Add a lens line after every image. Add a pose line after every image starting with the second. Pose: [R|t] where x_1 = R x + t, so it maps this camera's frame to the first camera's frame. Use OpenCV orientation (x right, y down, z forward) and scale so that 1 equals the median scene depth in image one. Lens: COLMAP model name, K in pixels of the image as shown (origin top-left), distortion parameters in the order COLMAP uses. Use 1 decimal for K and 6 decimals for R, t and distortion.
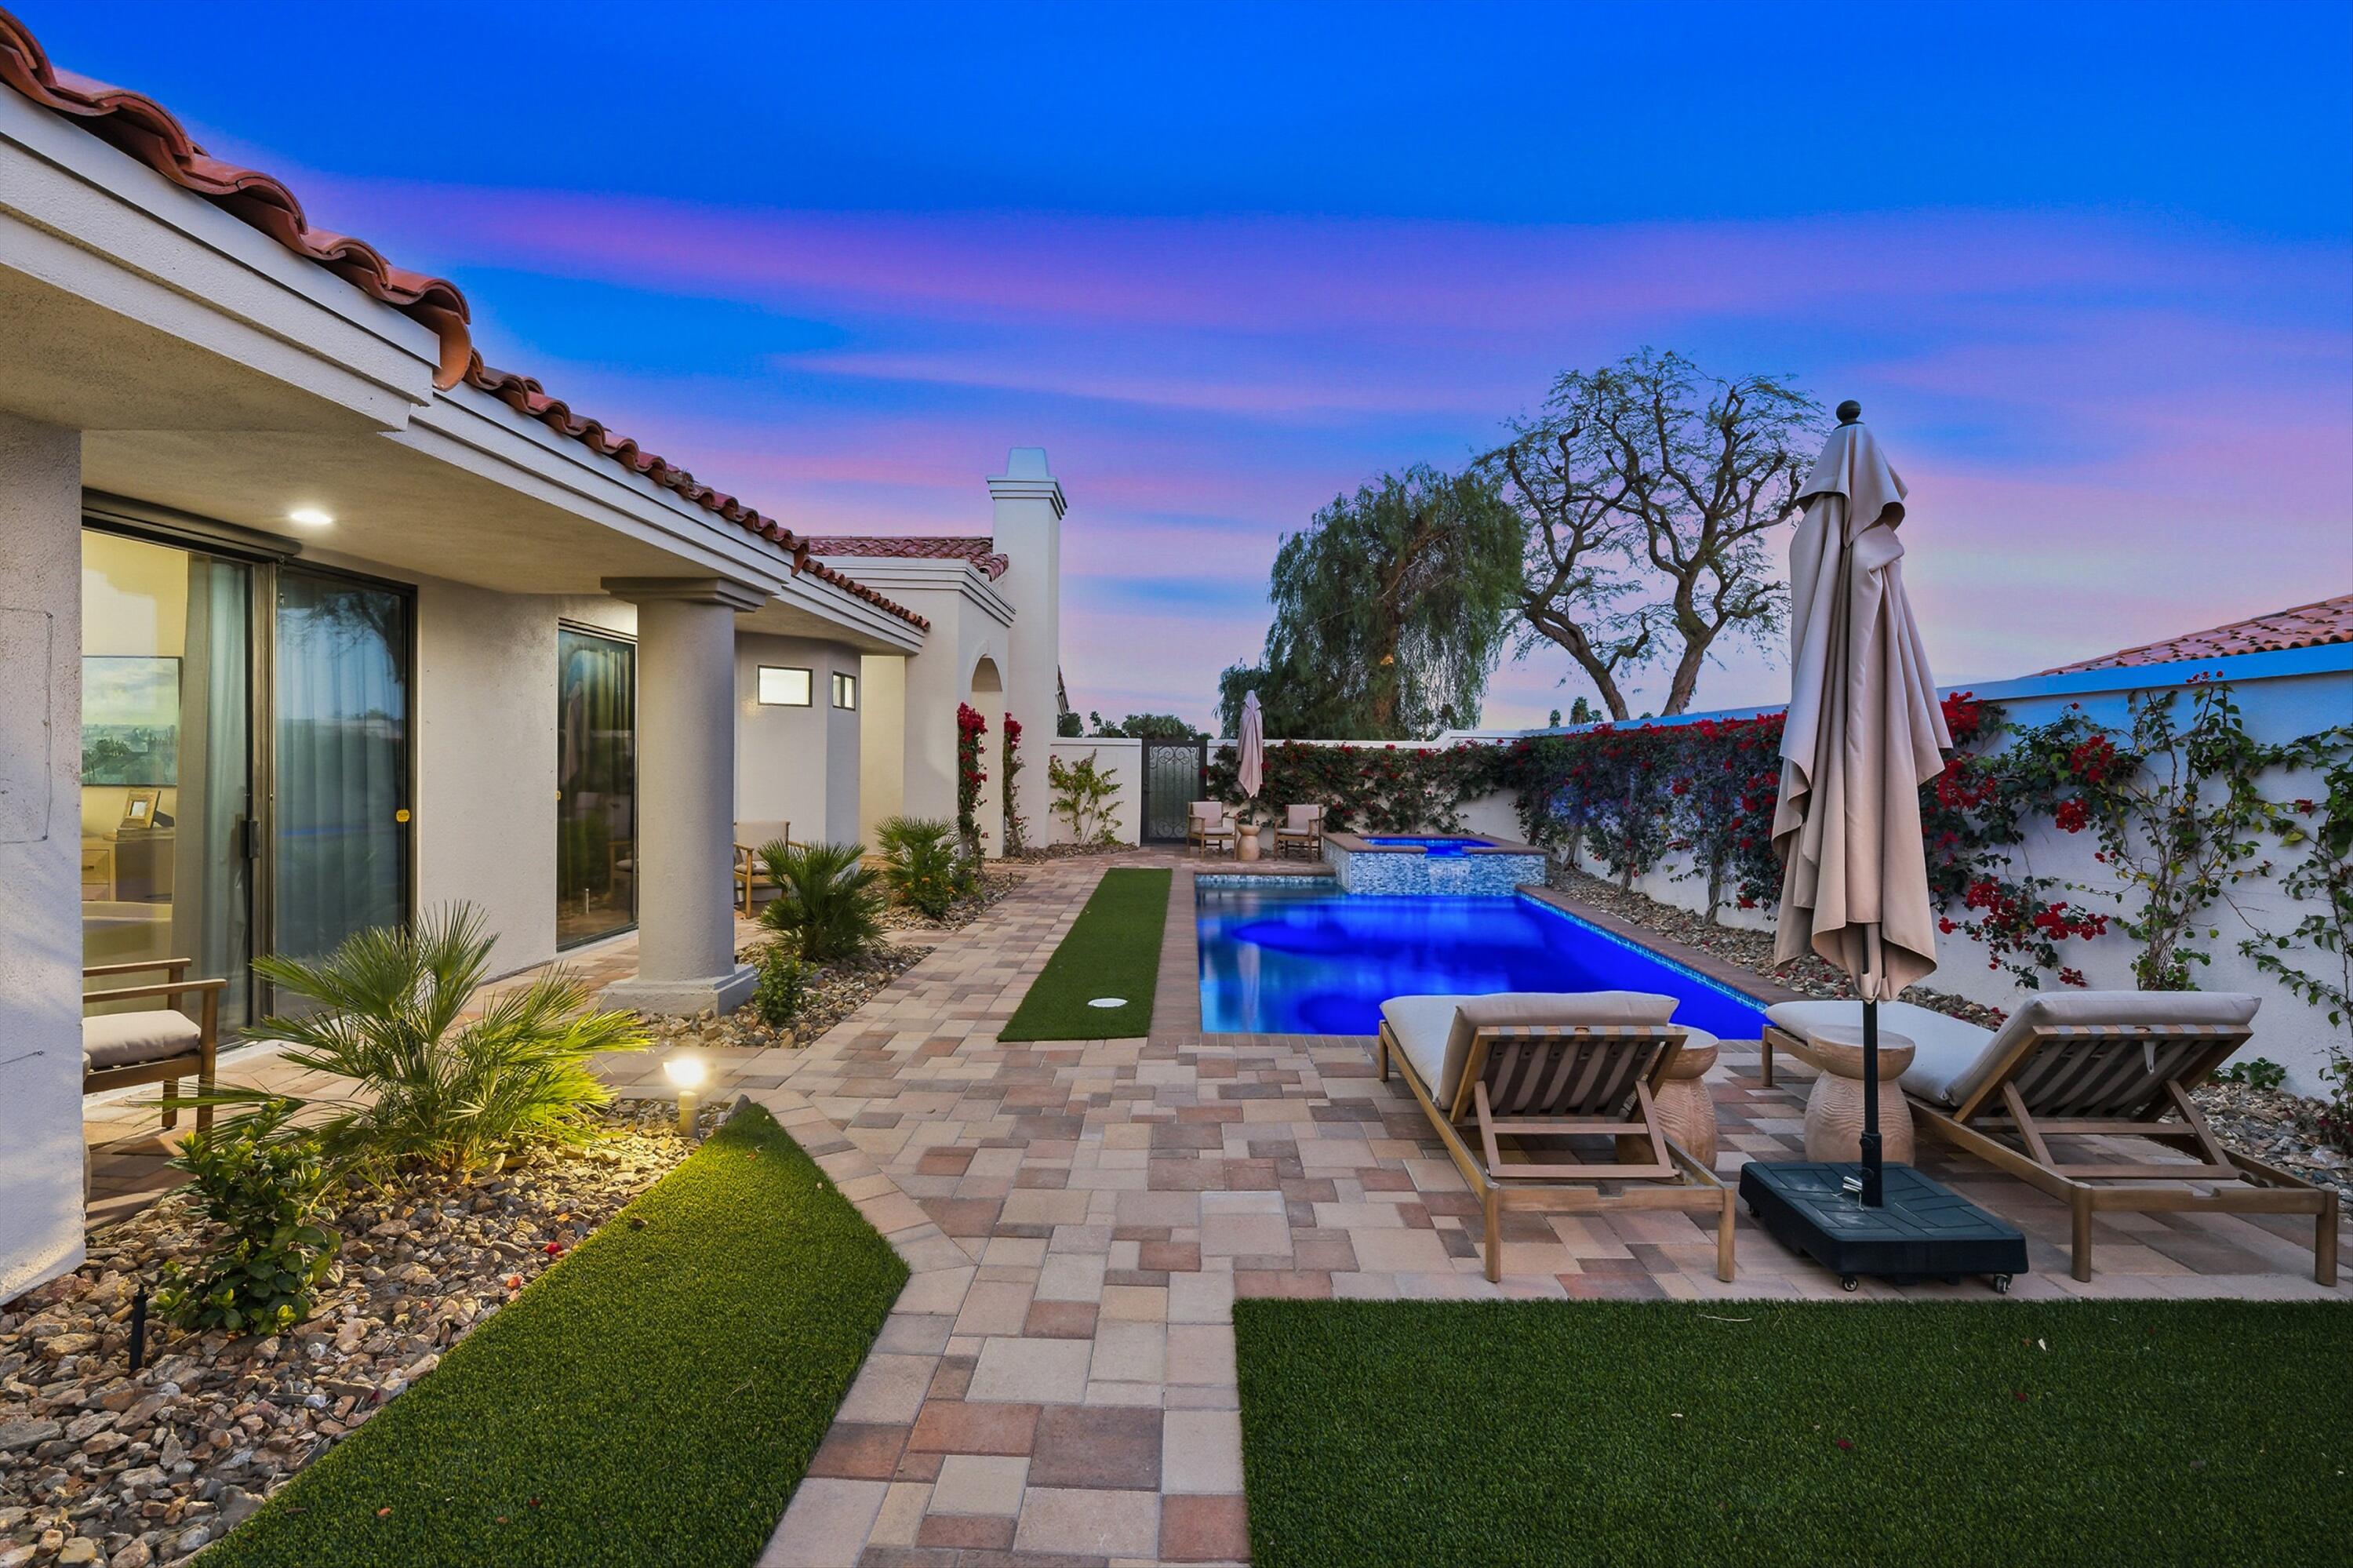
lens RADIAL K [[722.2, 0, 1176.5], [0, 722.2, 784.0], [0, 0, 1]] dist [0.000117, -0.000016]
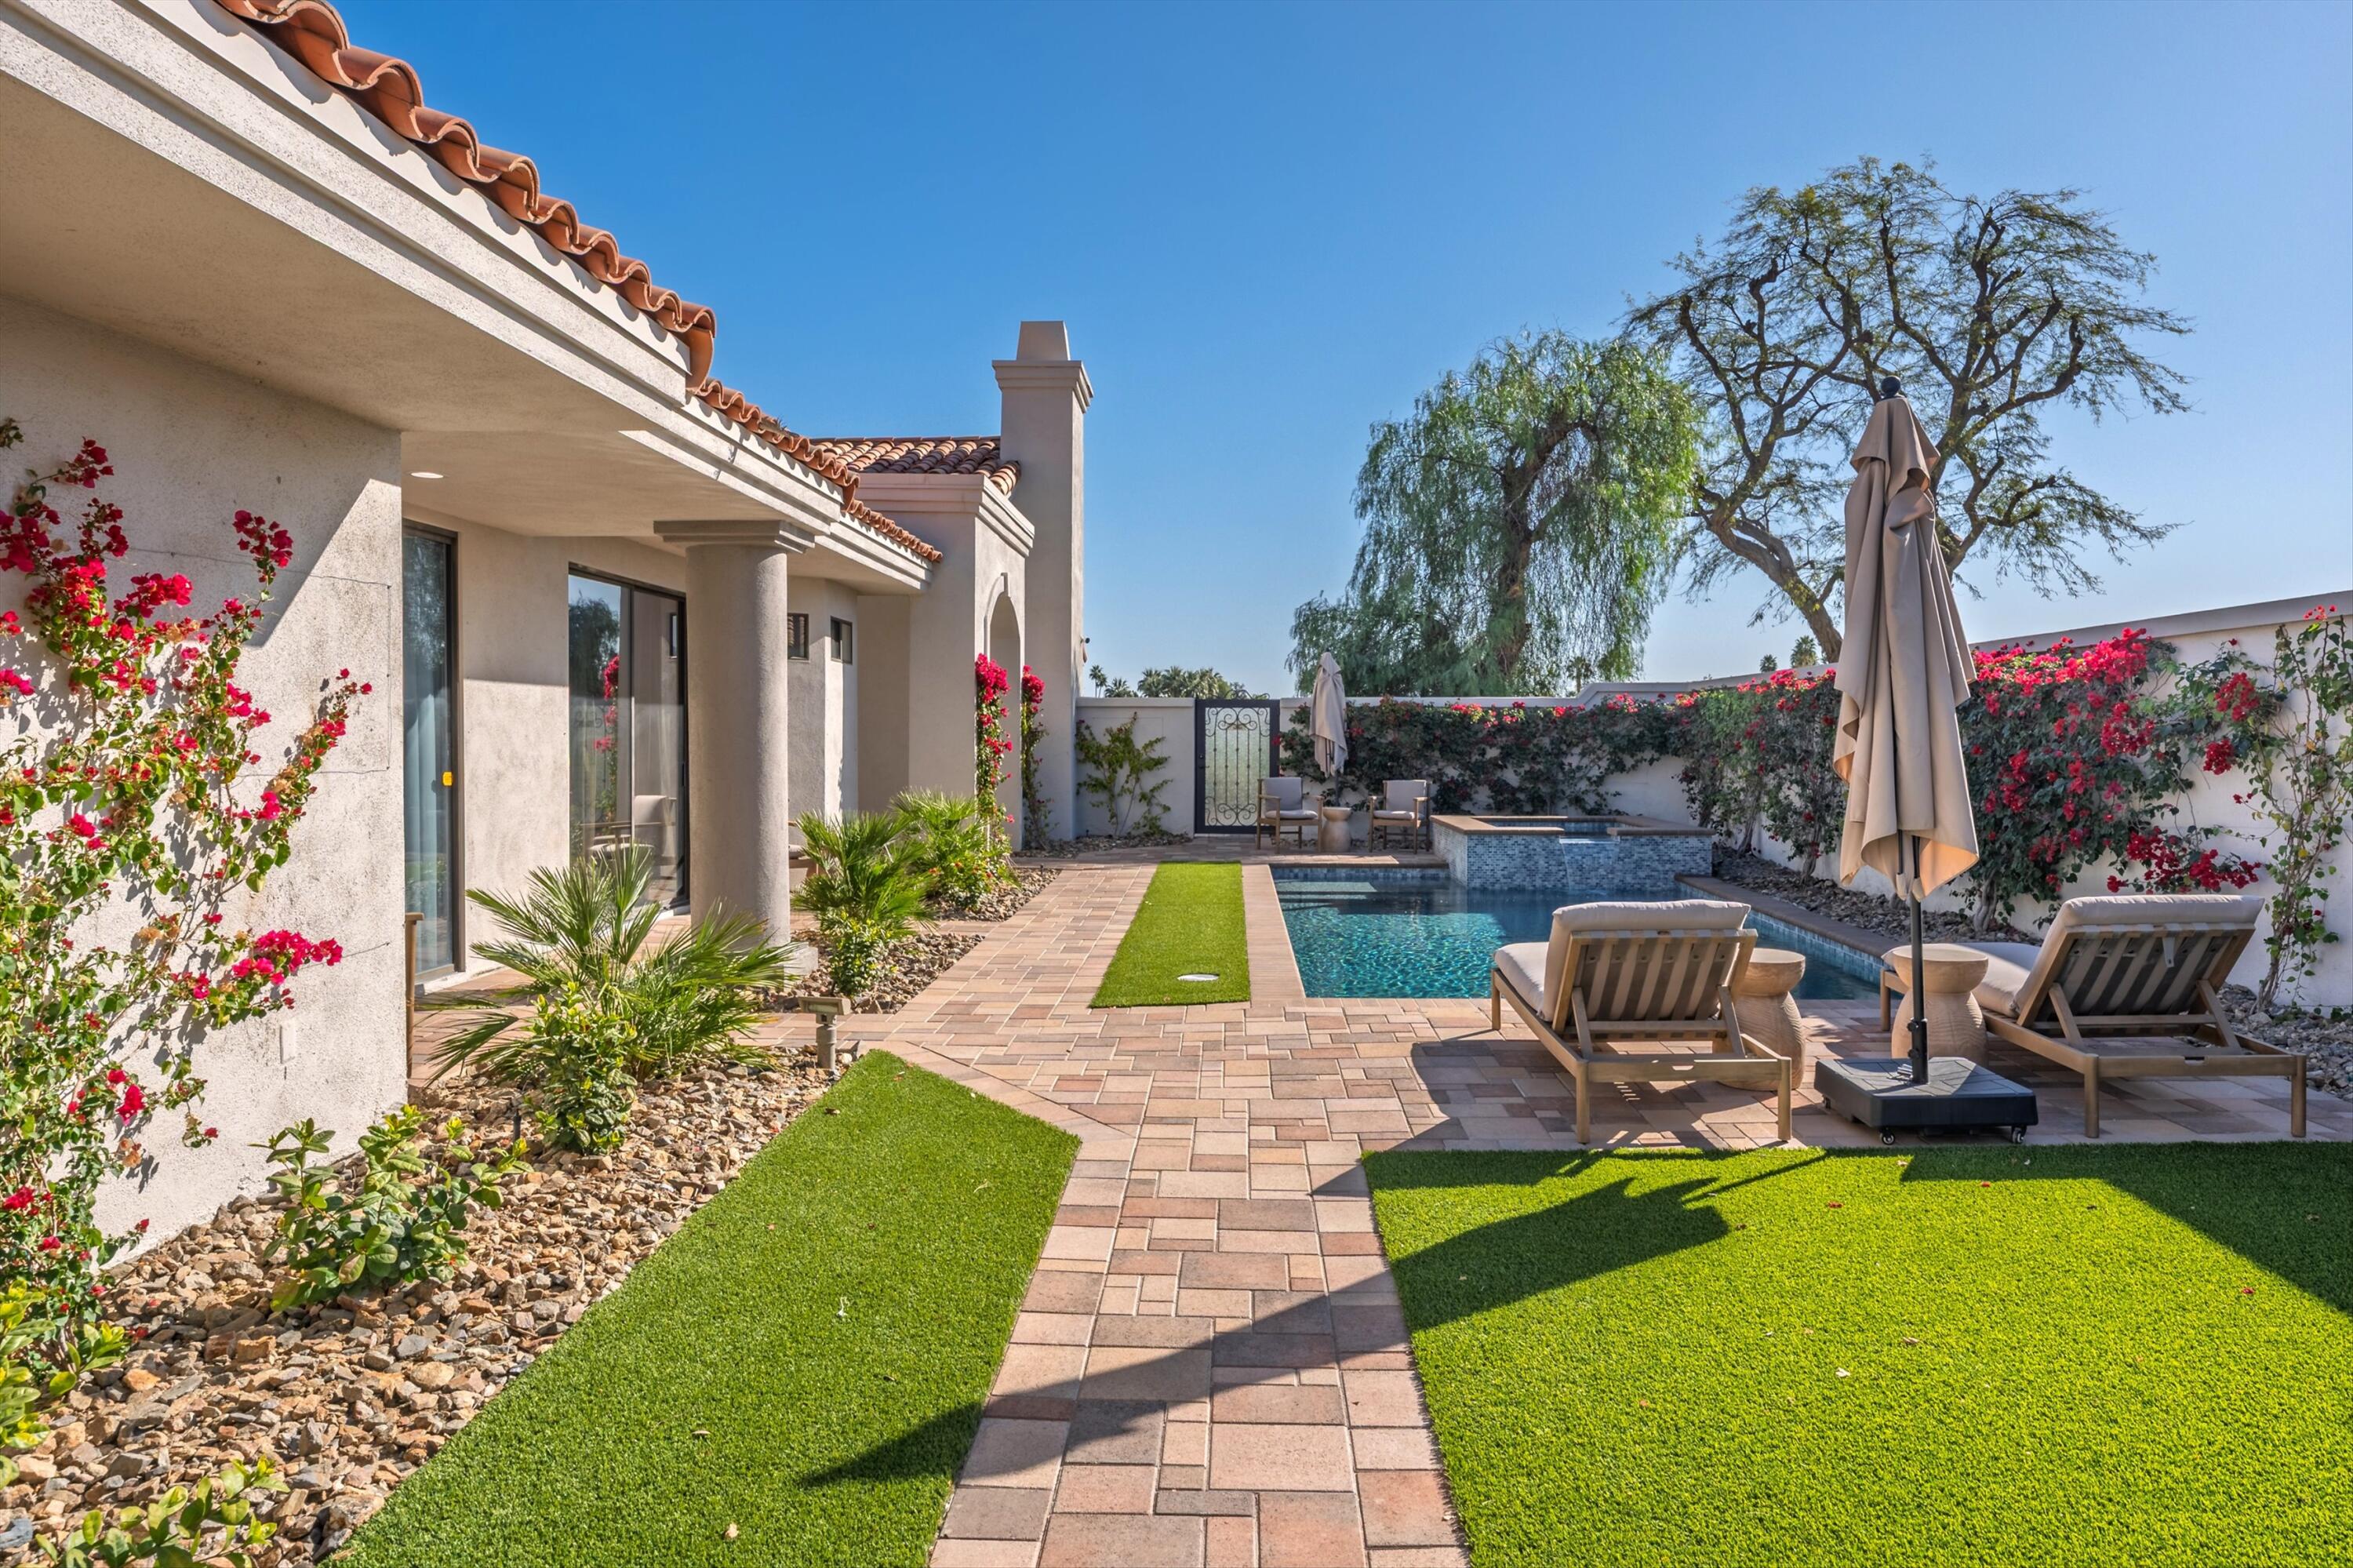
lens RADIAL K [[1238.8, 0, 1176.5], [0, 1238.8, 784.0], [0, 0, 1]] dist [-0.000108, -0.000081]
pose [[0.999944, -0.010206, -0.002631, -0.052418], [0.010187, 0.999924, -0.006935, 0.030580], [0.002701, 0.006907, 0.999972, -0.254333]]
